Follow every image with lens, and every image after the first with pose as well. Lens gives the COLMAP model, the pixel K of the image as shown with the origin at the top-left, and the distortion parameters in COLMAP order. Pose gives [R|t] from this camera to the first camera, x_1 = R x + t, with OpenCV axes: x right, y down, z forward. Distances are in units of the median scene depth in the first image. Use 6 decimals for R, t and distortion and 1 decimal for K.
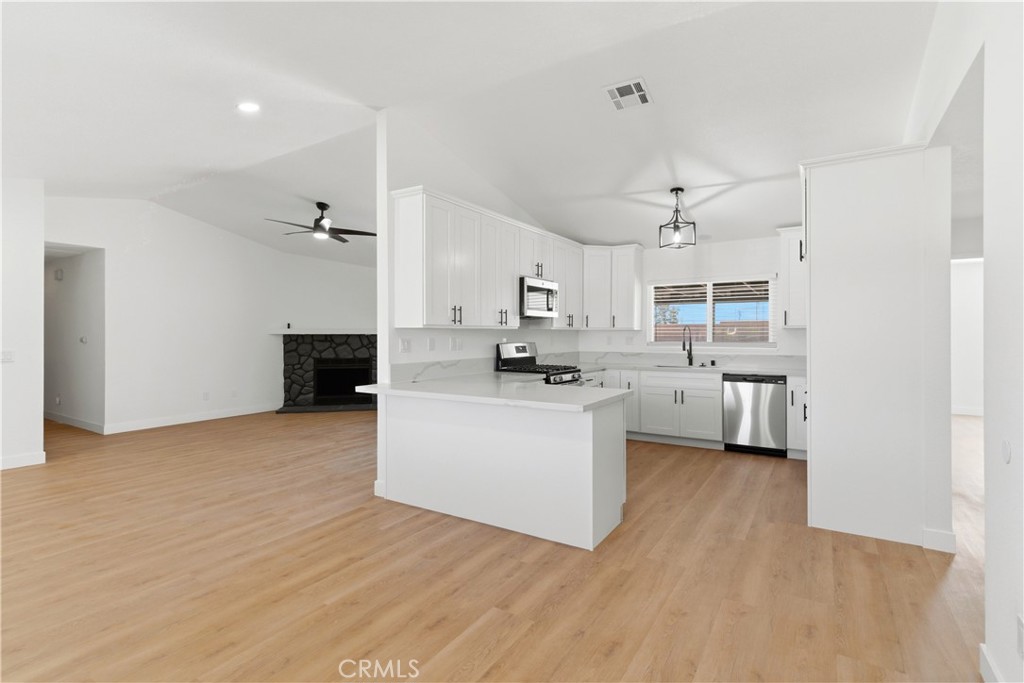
lens RADIAL K [[488.7, 0, 503.1], [0, 488.7, 332.9], [0, 0, 1]] dist [0.009803, -0.003427]
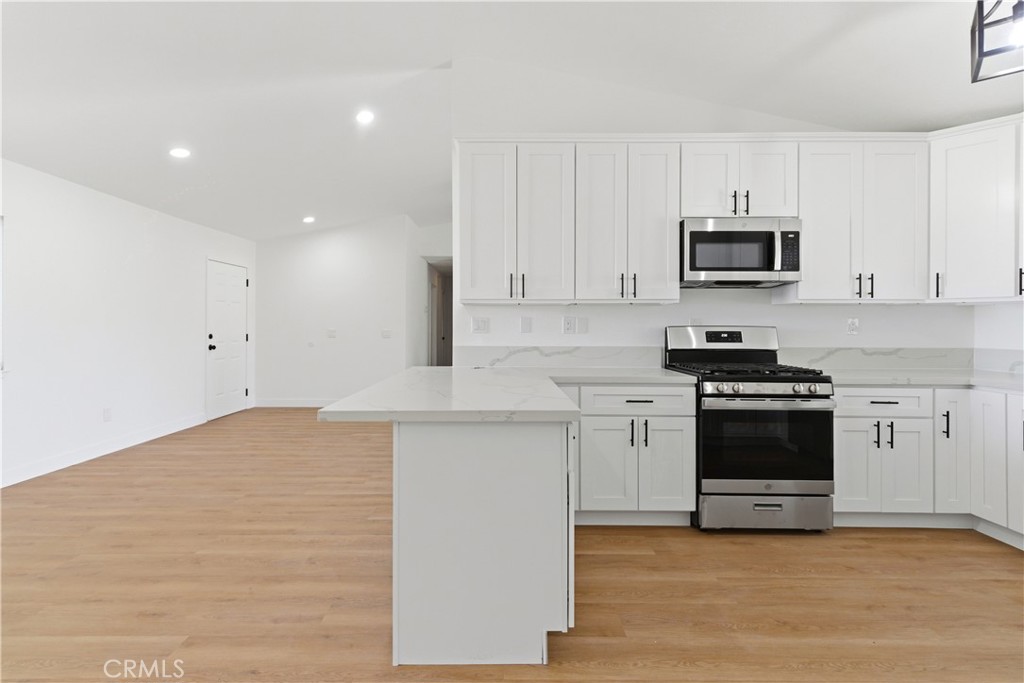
lens RADIAL K [[488.7, 0, 501.7], [0, 488.7, 322.9], [0, 0, 1]] dist [0.009803, -0.003427]
pose [[0.543924, -0.004456, -0.839123, 0.419335], [-0.002575, 0.999972, -0.006979, 0.022219], [0.839131, 0.005957, 0.543897, 0.441968]]
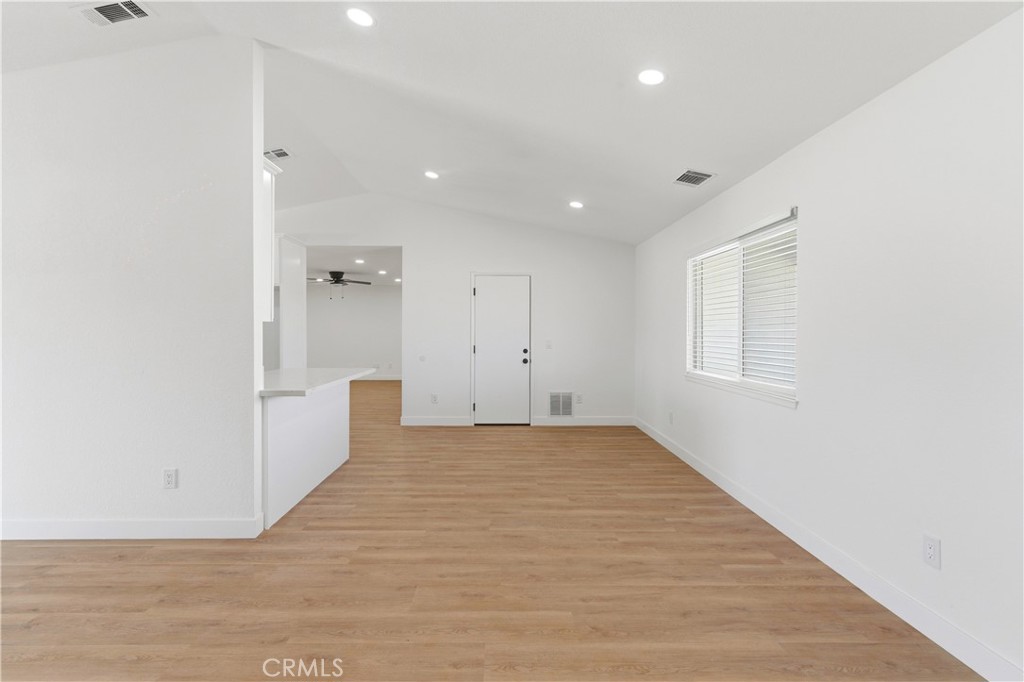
lens RADIAL K [[488.7, 0, 517.7], [0, 488.7, 329.2], [0, 0, 1]] dist [0.009803, -0.003427]
pose [[-0.574446, 0.000554, 0.818542, -0.846418], [-0.006744, 0.999963, -0.005409, 0.006617], [-0.818515, -0.008627, -0.574421, 0.835384]]
